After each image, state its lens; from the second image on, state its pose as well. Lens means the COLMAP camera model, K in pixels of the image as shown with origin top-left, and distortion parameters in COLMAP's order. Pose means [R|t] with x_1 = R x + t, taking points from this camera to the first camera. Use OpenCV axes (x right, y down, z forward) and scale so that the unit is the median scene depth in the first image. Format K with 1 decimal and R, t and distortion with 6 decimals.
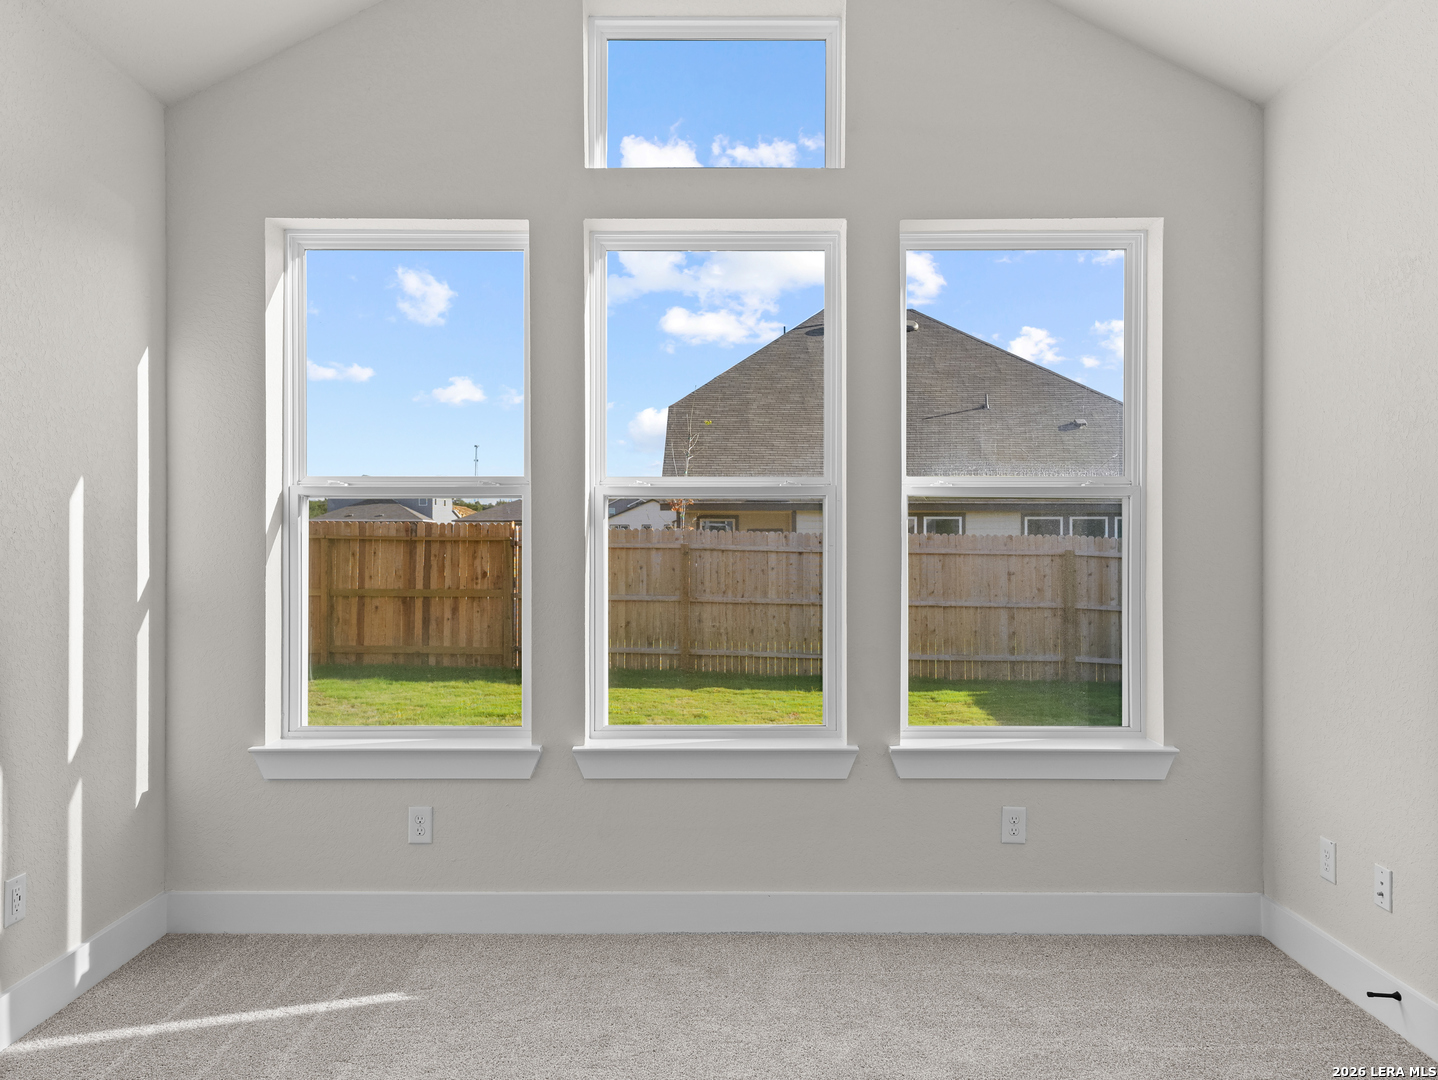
lens RADIAL K [[1084.0, 0, 719.0], [0, 1084.0, 540.0], [0, 0, 1]] dist [0.024359, 0.005593]
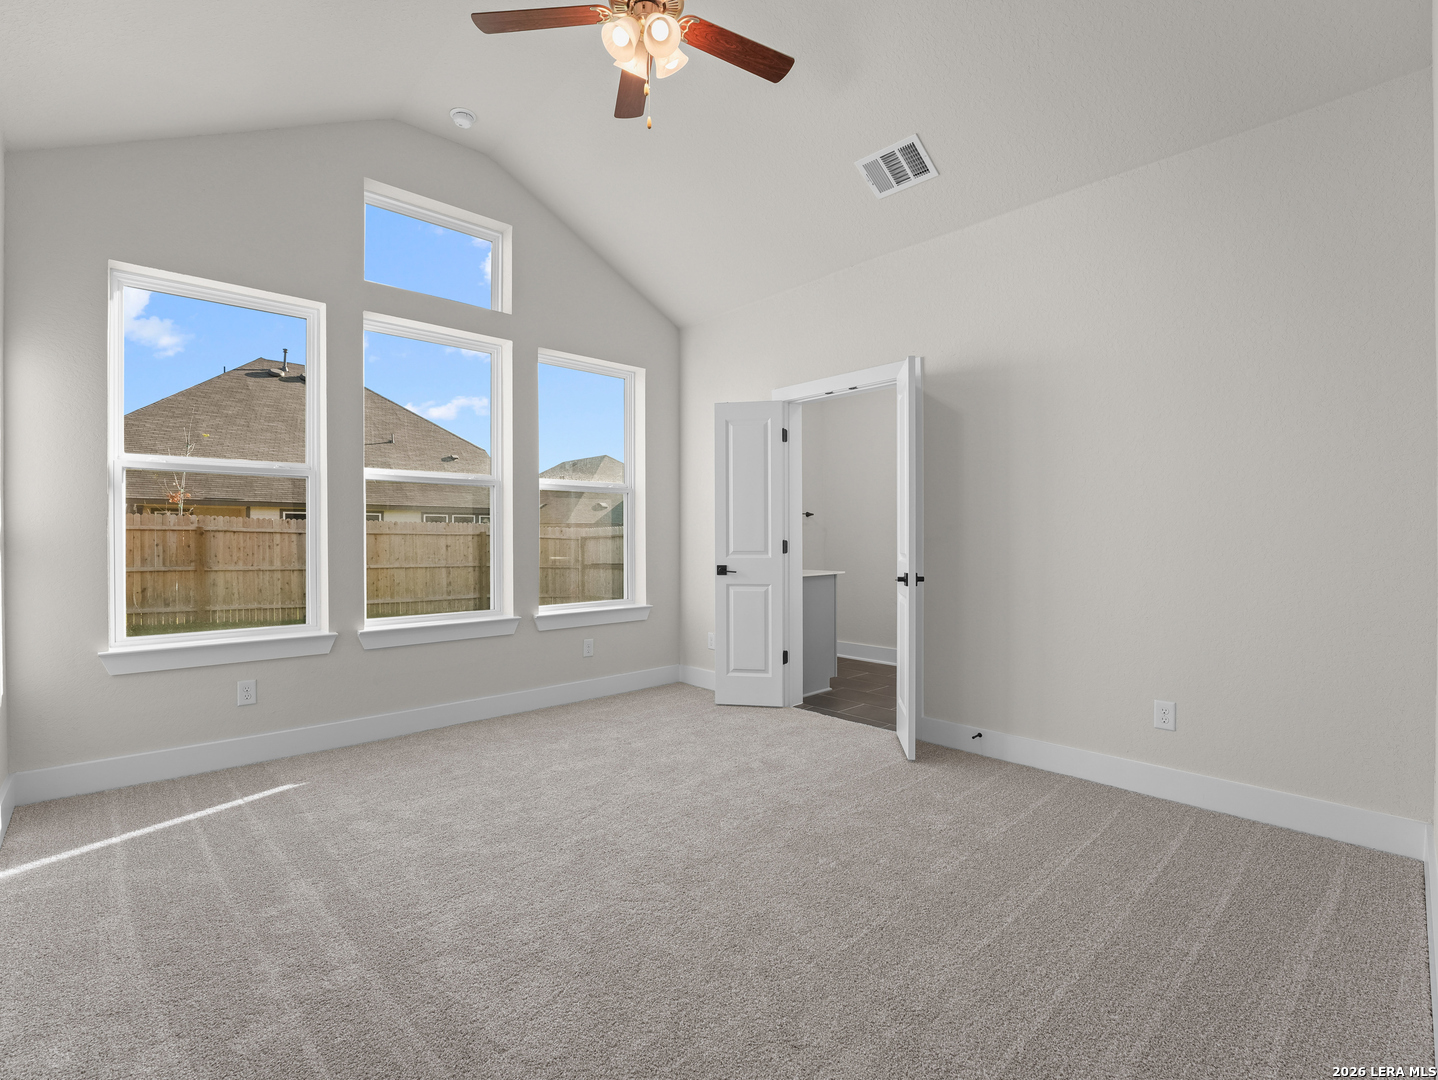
lens RADIAL K [[710.7, 0, 719.0], [0, 710.7, 540.0], [0, 0, 1]] dist [0.000105, 0.000203]
pose [[0.723479, -0.004892, 0.690330, -0.171979], [0.002779, 0.999987, 0.004174, 0.018028], [-0.690341, -0.001101, 0.723483, -0.055366]]
